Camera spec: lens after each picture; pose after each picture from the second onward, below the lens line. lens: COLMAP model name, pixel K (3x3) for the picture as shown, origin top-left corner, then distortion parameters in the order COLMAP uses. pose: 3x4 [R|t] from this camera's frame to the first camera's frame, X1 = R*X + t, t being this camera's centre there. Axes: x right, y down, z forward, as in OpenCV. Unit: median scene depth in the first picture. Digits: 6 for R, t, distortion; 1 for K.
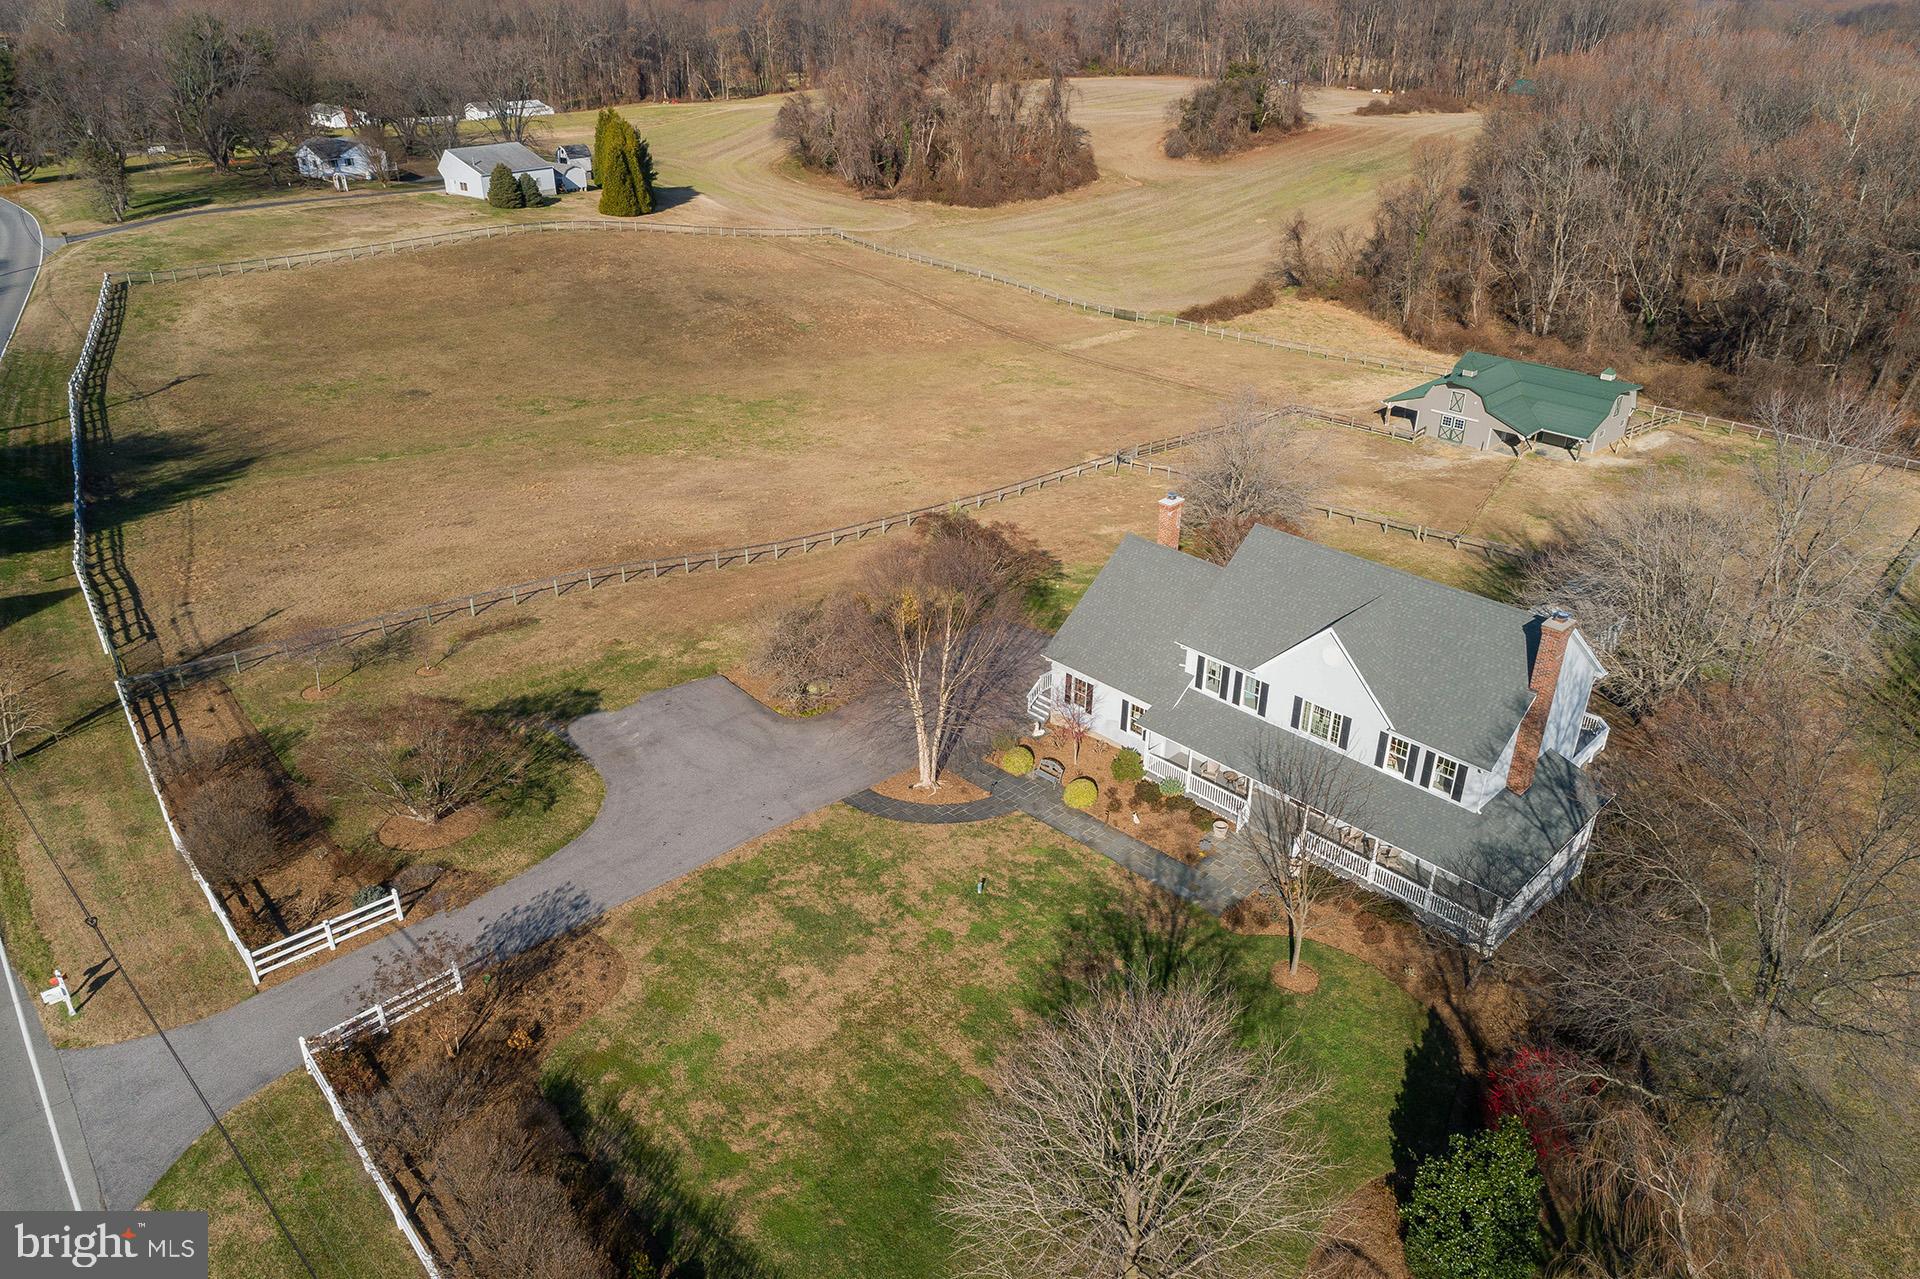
lens RADIAL K [[1256.2, 0, 983.5], [0, 1256.2, 651.6], [0, 0, 1]] dist [-0.007183, 0.000417]
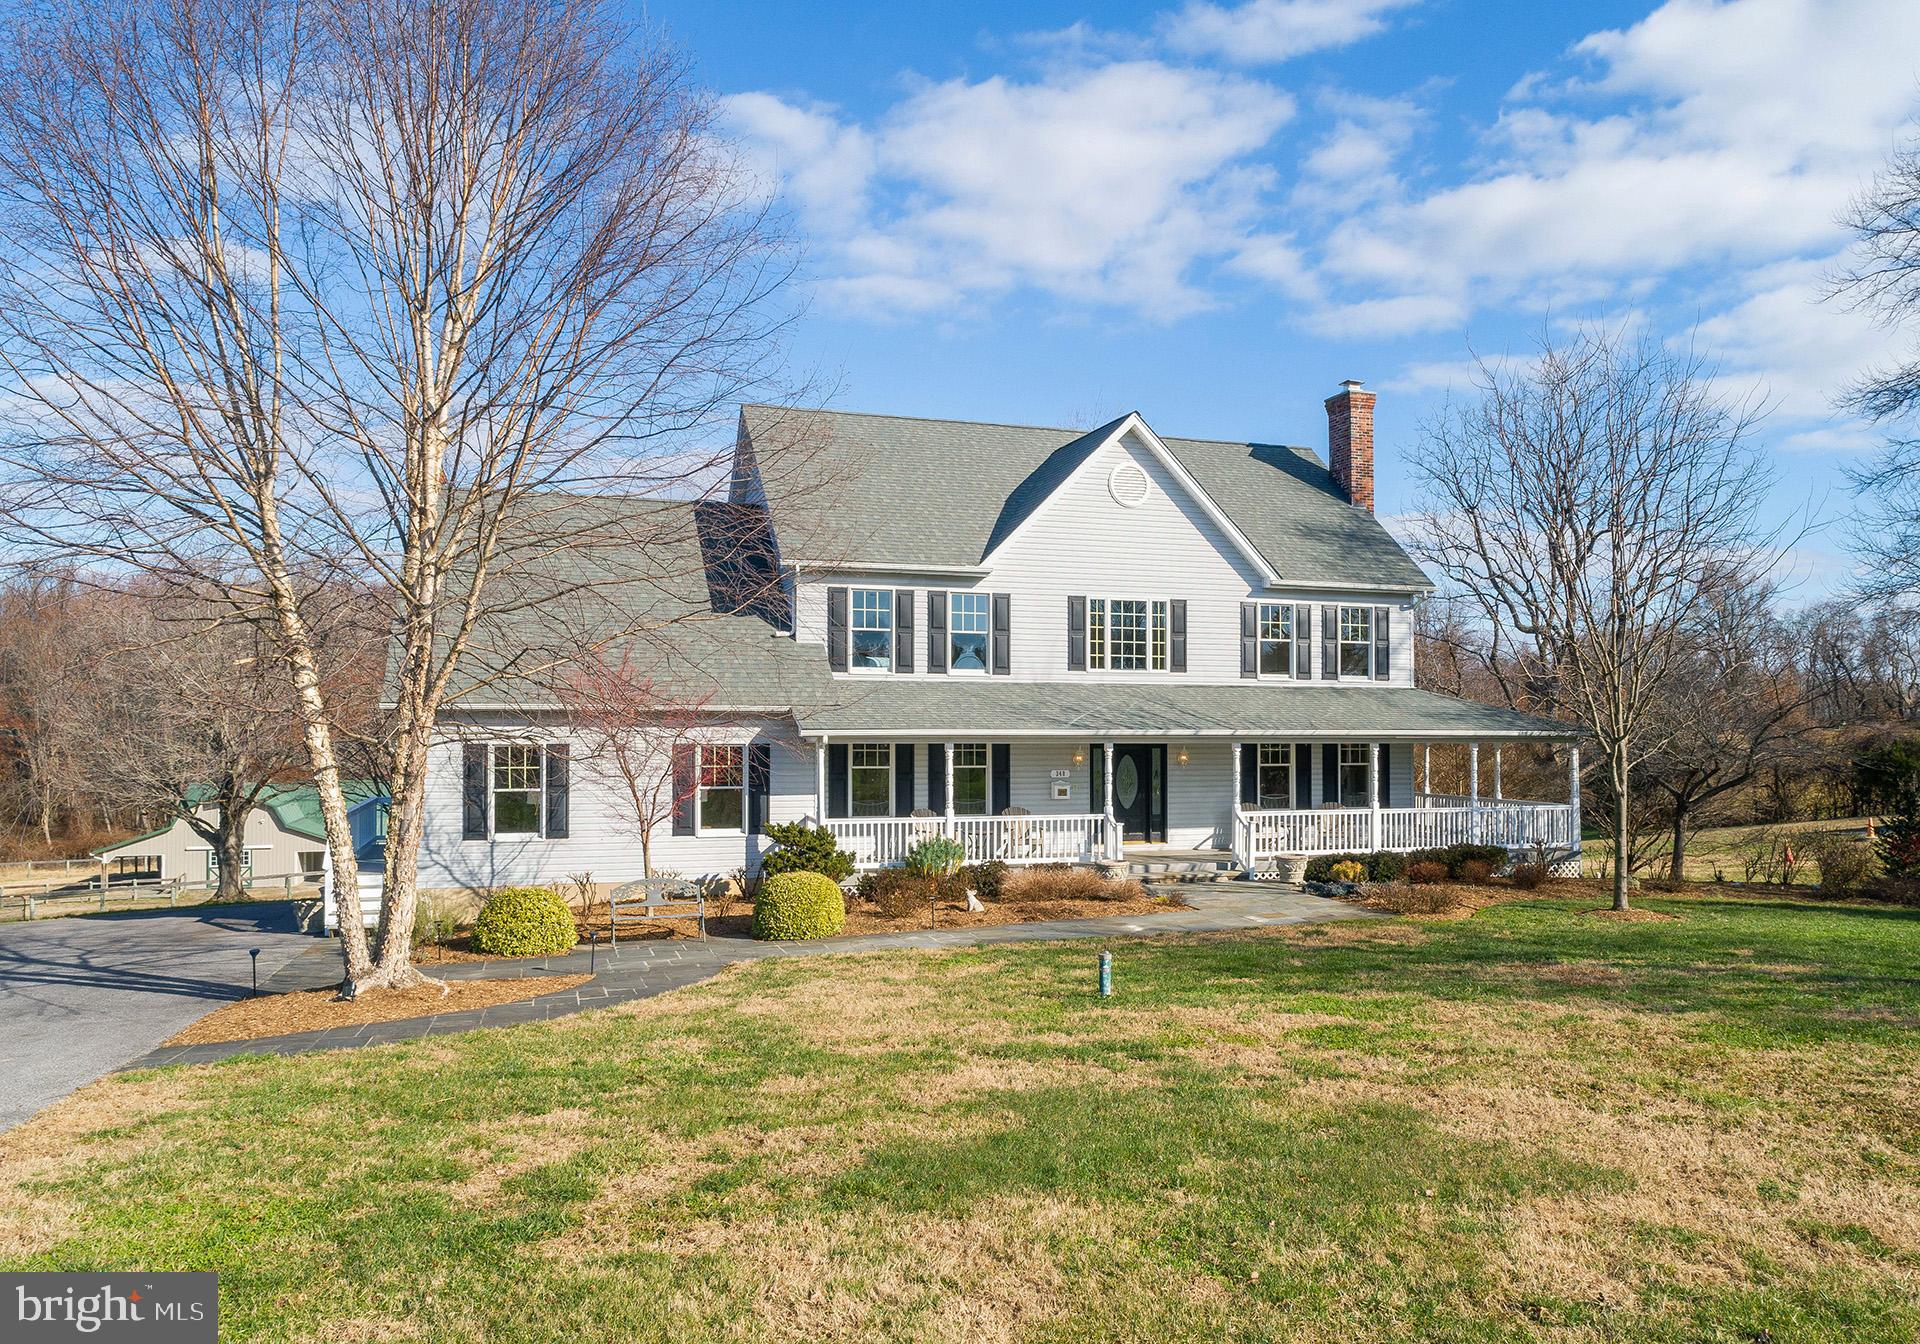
lens RADIAL K [[1431.6, 0, 1039.1], [0, 1431.6, 669.1], [0, 0, 1]] dist [-0.003810, 0.000854]
pose [[0.429289, 0.026363, 0.902782, -0.089817], [0.422674, 0.877493, -0.226613, 0.062238], [-0.798159, 0.478865, 0.365555, 0.280048]]
